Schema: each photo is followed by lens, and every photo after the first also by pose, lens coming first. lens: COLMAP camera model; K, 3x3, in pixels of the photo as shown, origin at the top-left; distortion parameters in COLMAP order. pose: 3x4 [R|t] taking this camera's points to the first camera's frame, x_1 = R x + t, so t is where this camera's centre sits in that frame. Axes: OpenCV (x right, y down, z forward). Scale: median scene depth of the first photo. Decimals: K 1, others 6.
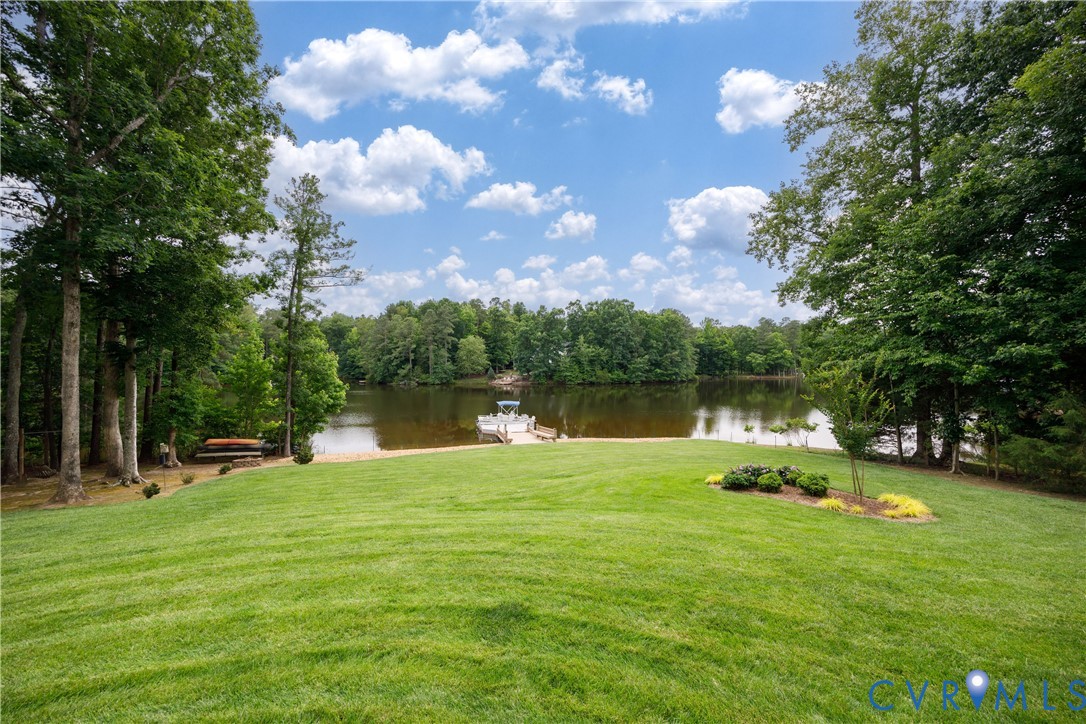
lens RADIAL K [[460.7, 0, 545.6], [0, 460.7, 355.7], [0, 0, 1]] dist [0.009128, 0.000471]
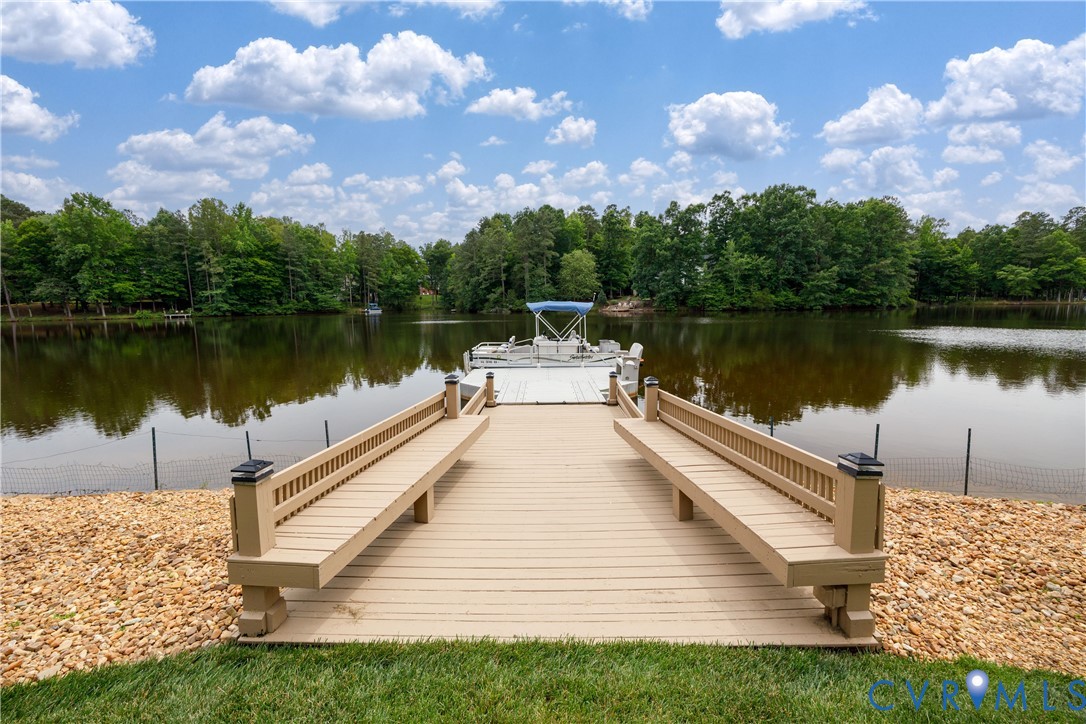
lens RADIAL K [[520.5, 0, 522.4], [0, 520.5, 363.9], [0, 0, 1]] dist [-0.018304, 0.000716]
pose [[0.959875, 0.028691, -0.278955, -0.000372], [0.013216, 0.989019, 0.147197, 0.017866], [0.280115, -0.144978, 0.948956, 0.125193]]
